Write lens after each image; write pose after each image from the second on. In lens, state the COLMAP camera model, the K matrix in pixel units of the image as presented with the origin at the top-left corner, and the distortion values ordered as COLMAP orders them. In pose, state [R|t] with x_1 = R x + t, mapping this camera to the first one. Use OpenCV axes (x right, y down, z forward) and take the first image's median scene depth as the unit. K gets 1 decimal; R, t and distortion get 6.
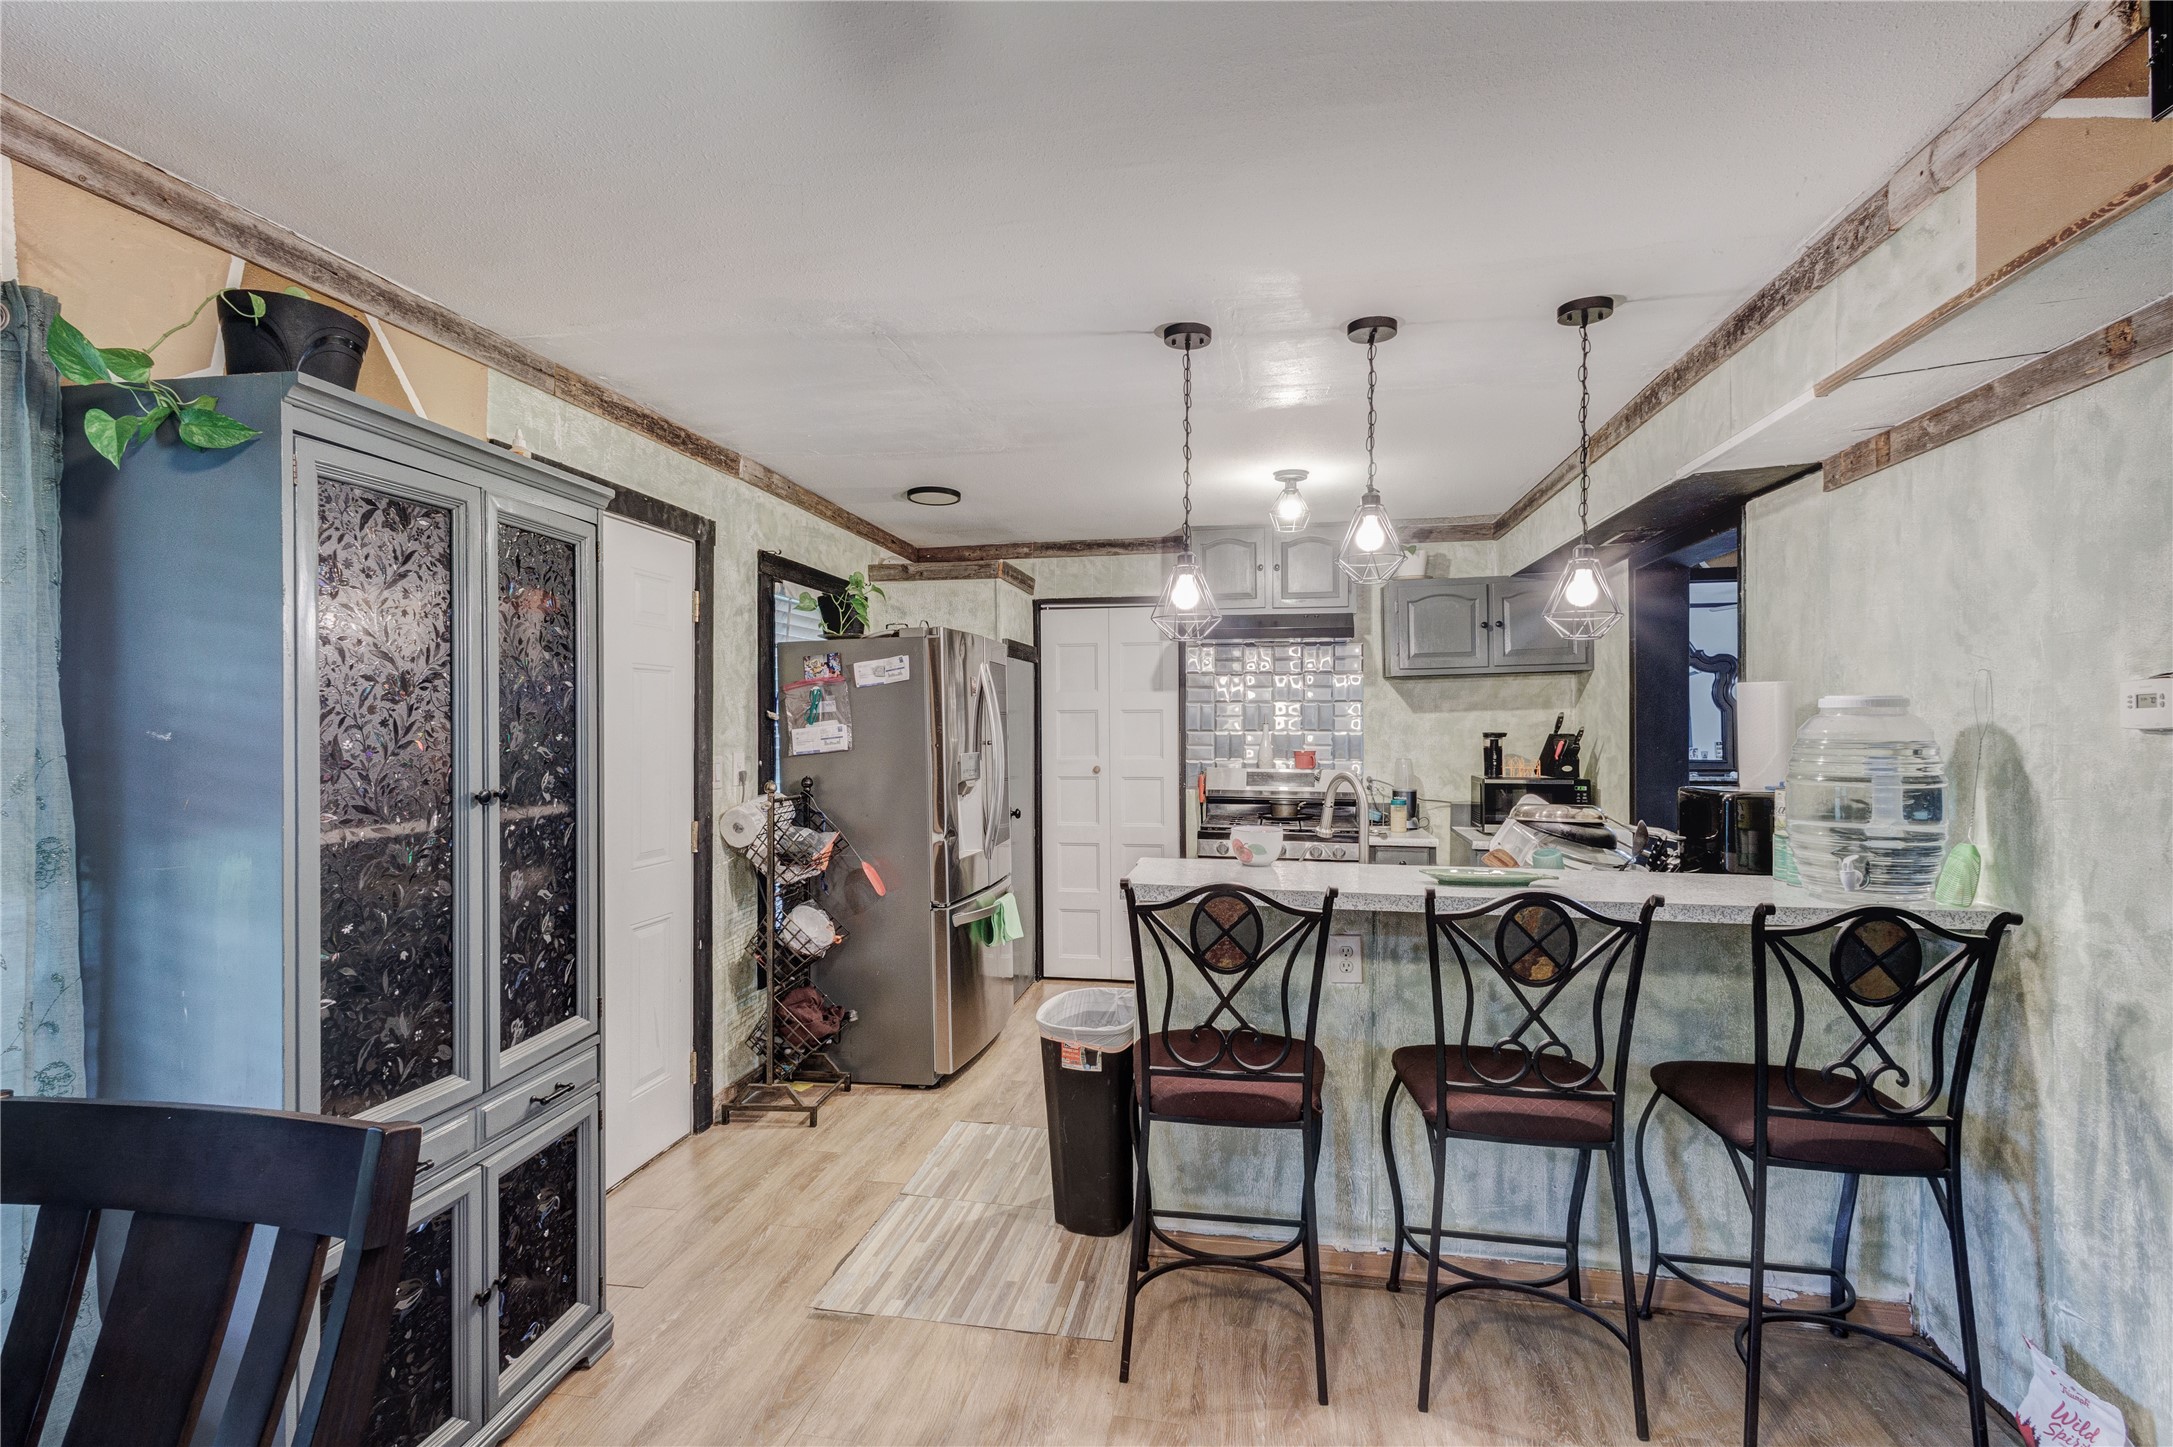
lens RADIAL K [[1018.3, 0, 1086.5], [0, 1018.3, 723.5], [0, 0, 1]] dist [0.003359, -0.000058]
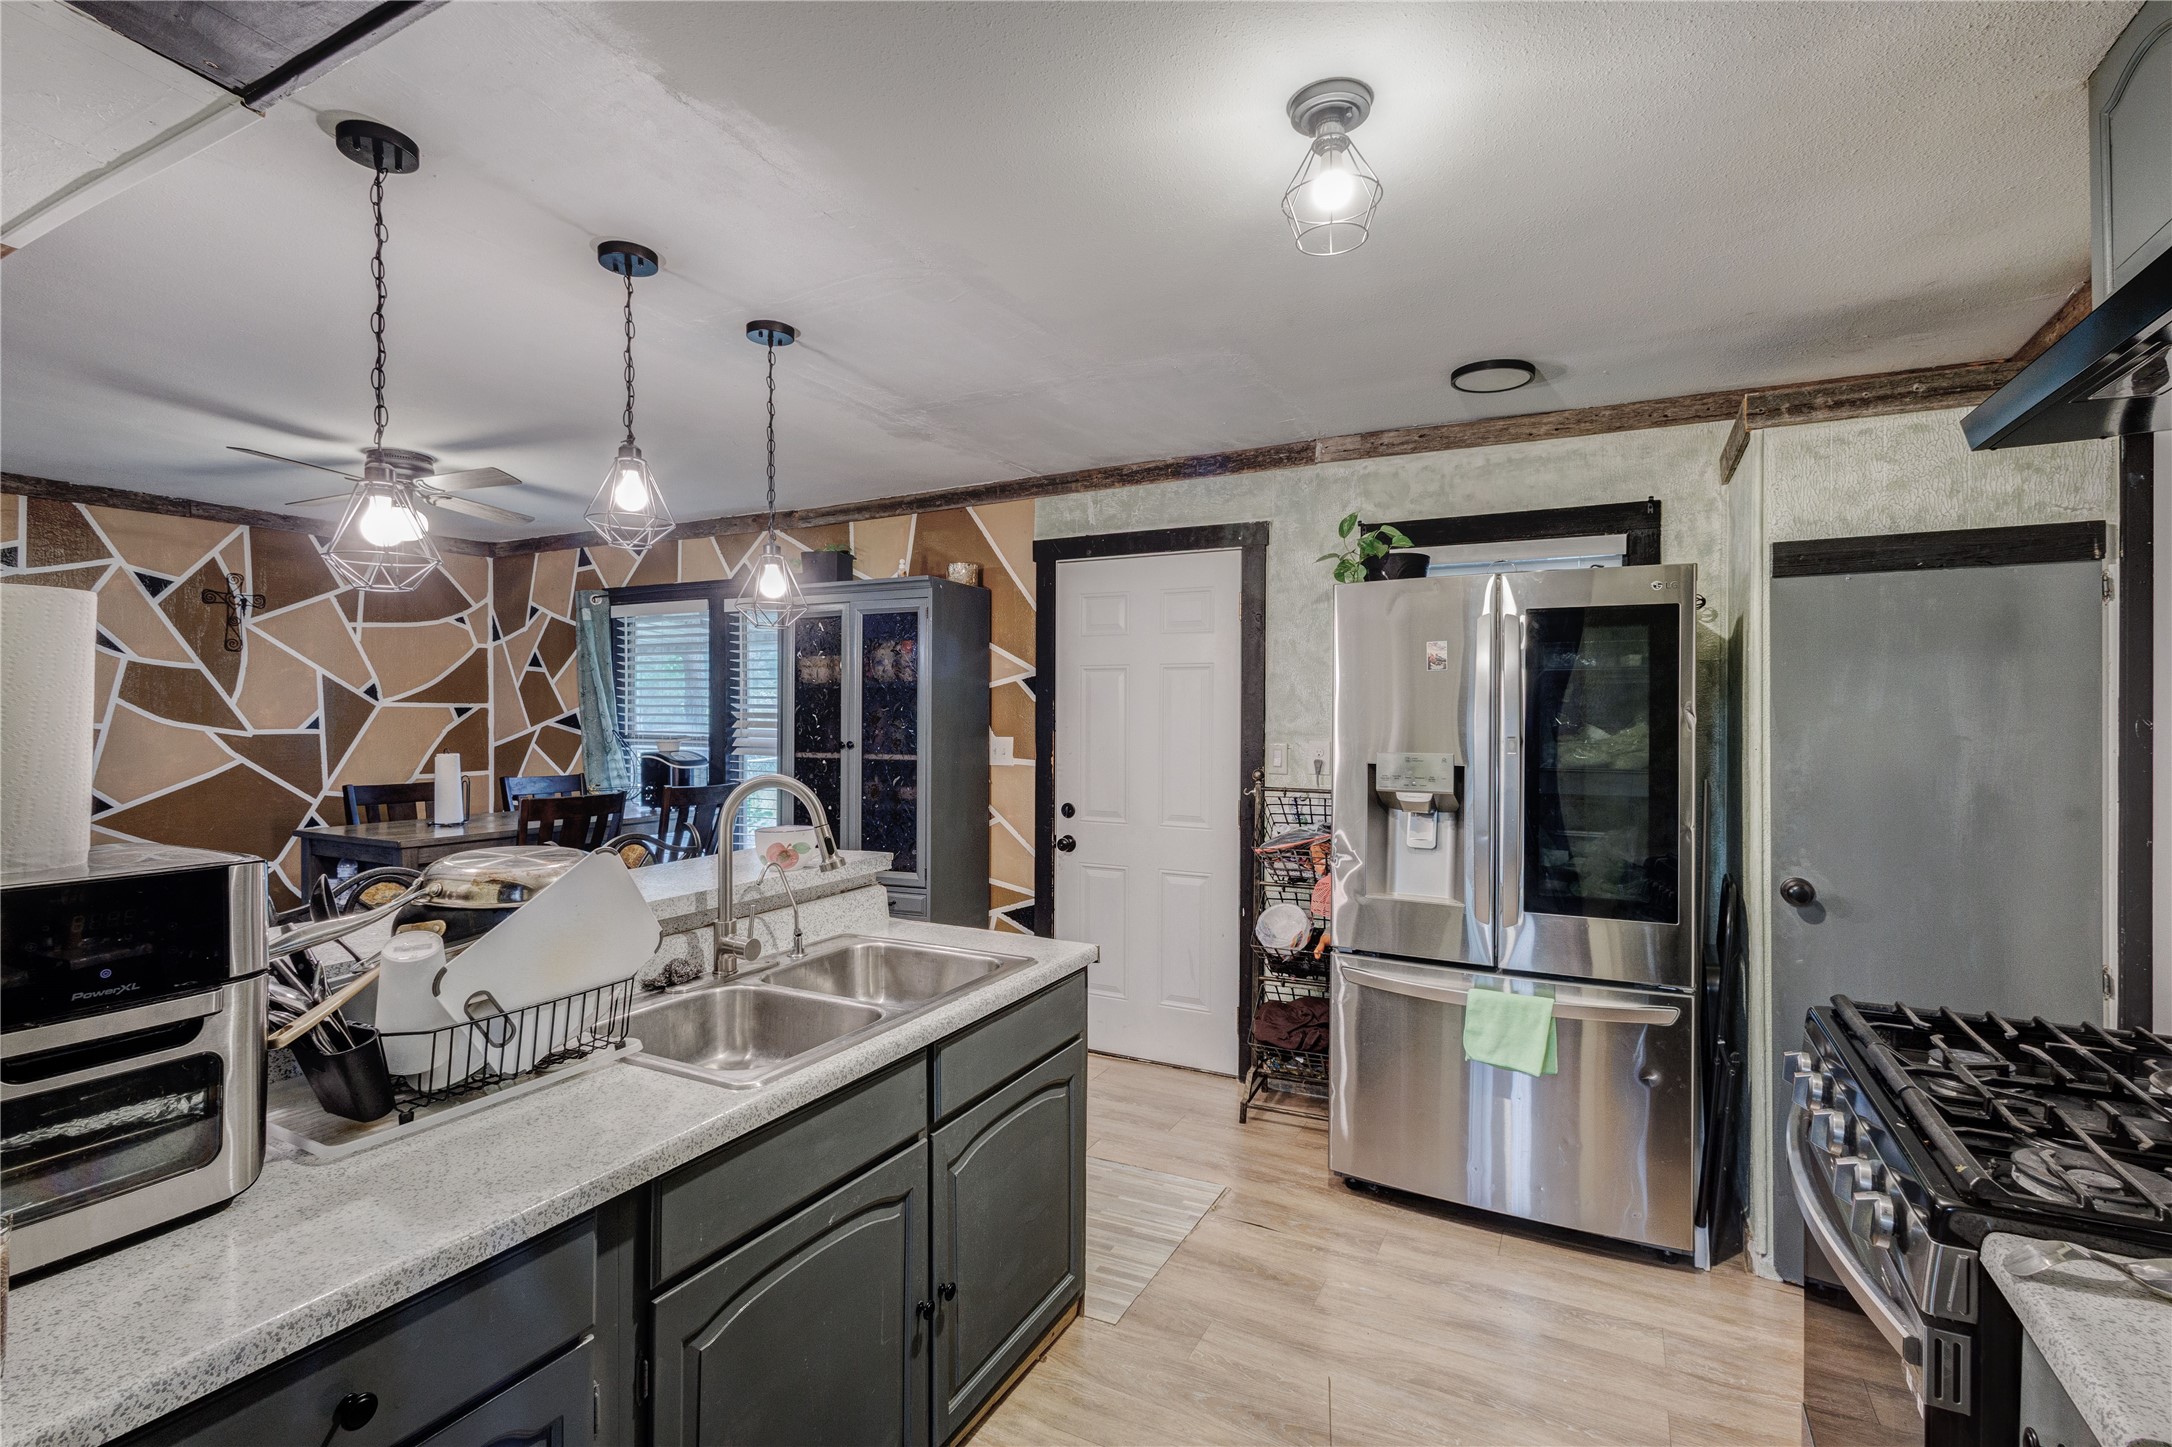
lens RADIAL K [[993.5, 0, 1086.0], [0, 993.5, 723.5], [0, 0, 1]] dist [0.003015, 0.000205]
pose [[-0.297735, 0.006007, -0.954630, 0.703557], [-0.002883, 0.999970, 0.007191, 0.005600], [0.954644, 0.004893, -0.297709, 1.167685]]
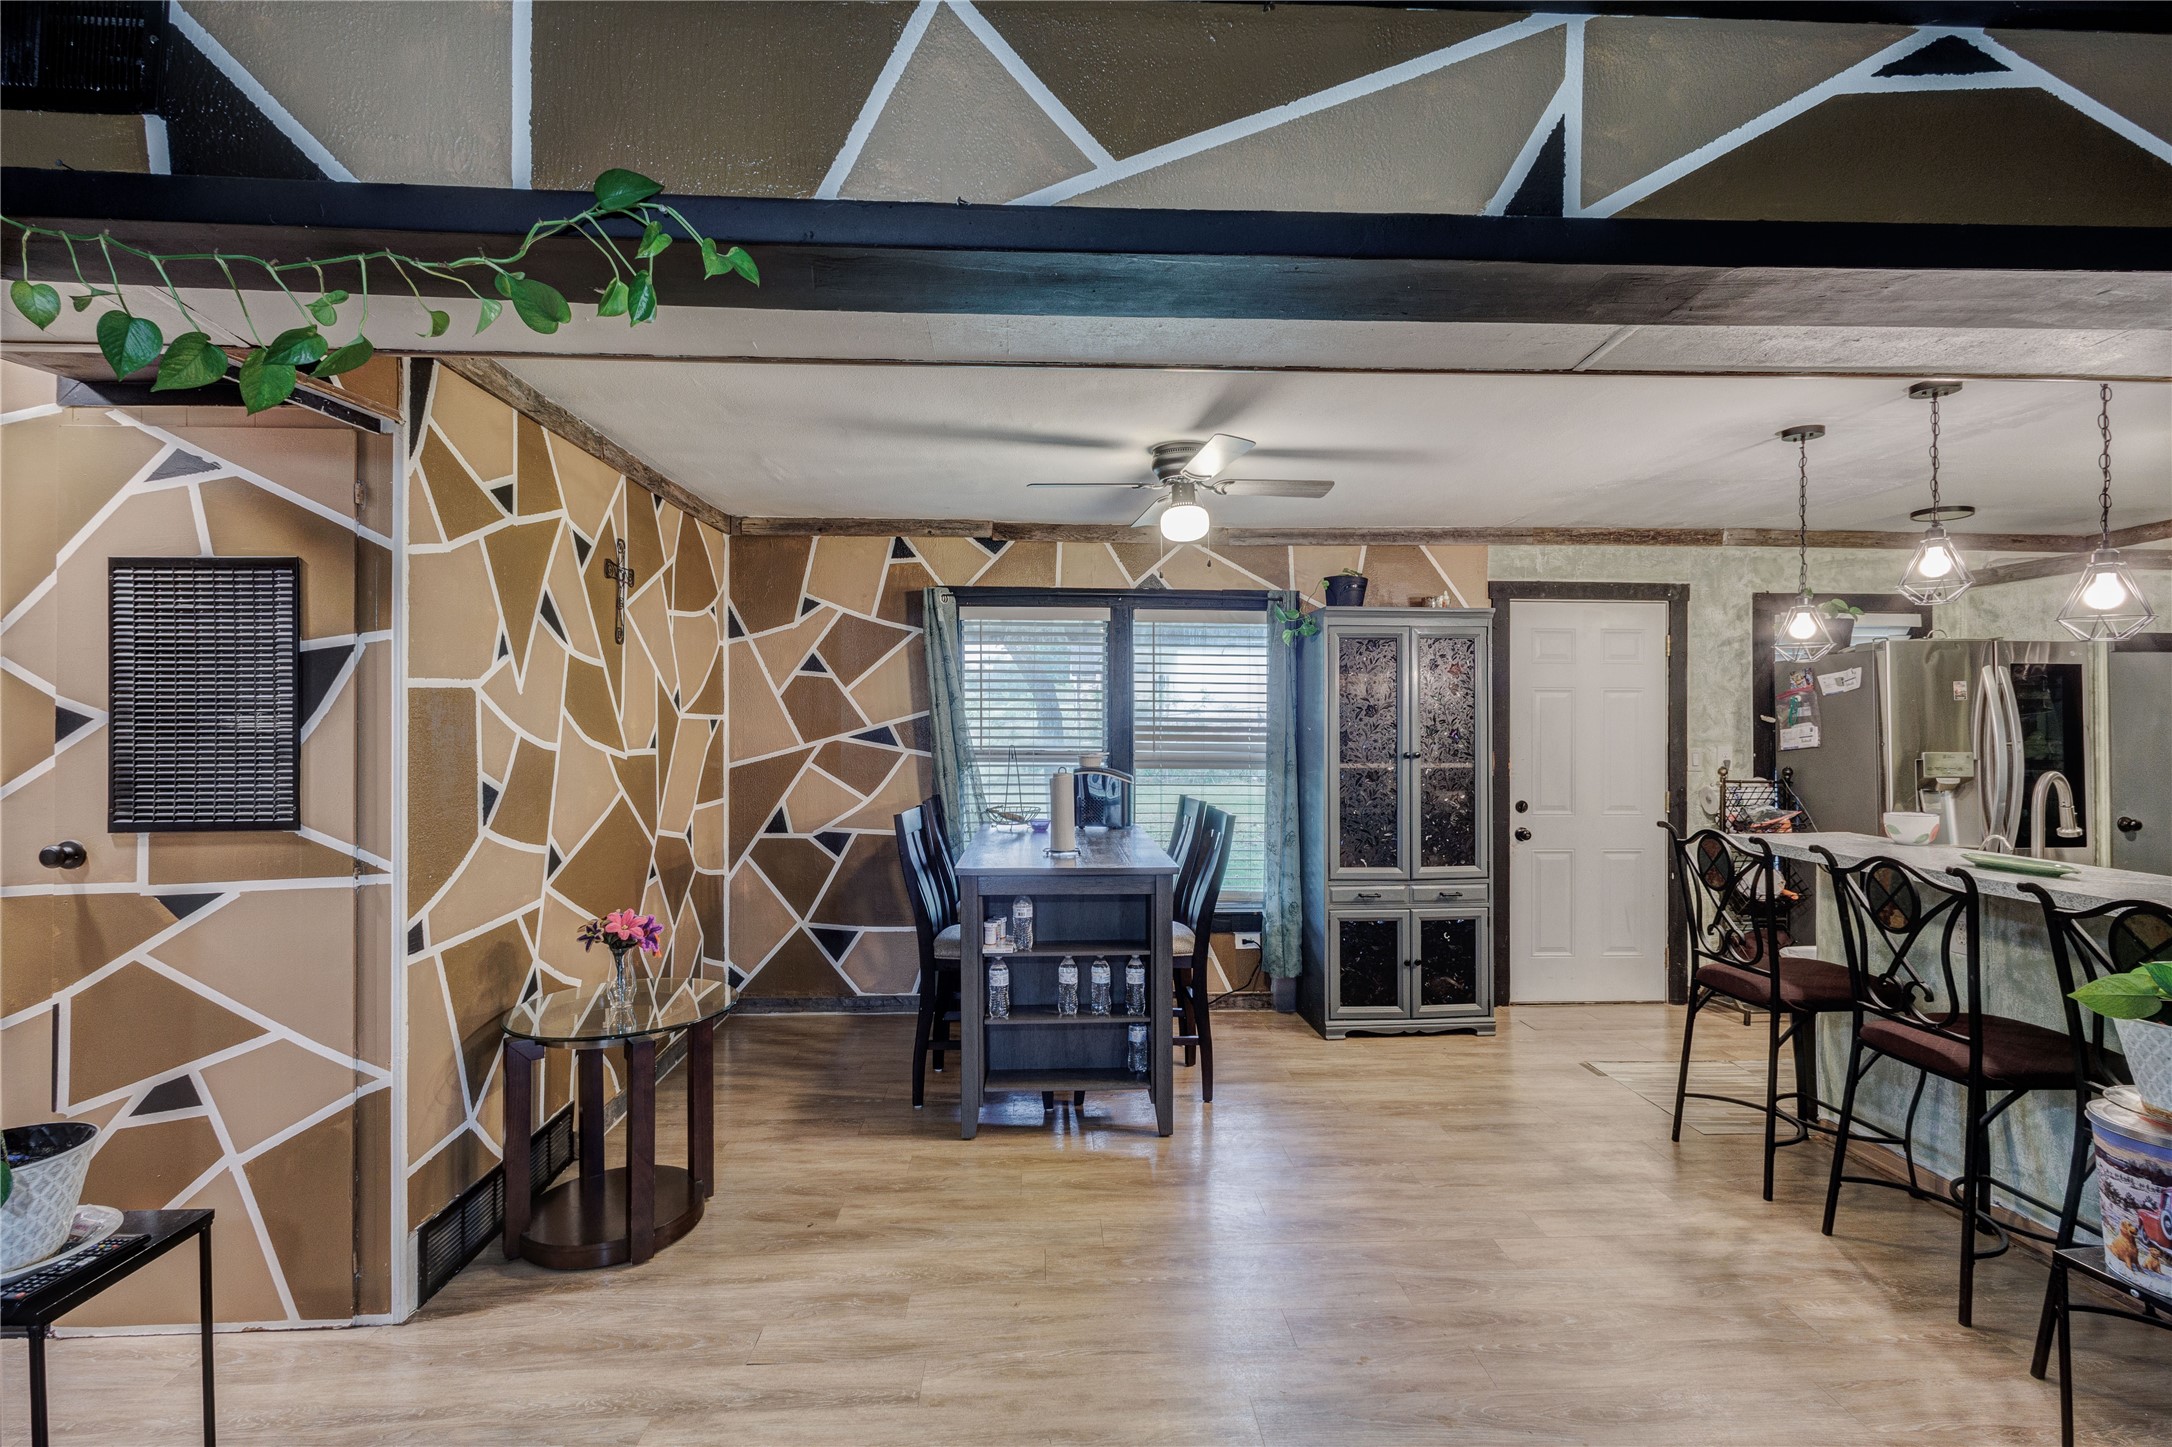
lens RADIAL K [[1017.8, 0, 1086.0], [0, 1017.8, 723.5], [0, 0, 1]] dist [0.003359, -0.000058]
pose [[0.226776, -0.002159, -0.973944, 0.865560], [-0.000735, 0.999997, -0.002388, 0.001838], [0.973947, 0.001258, 0.226774, -0.155459]]
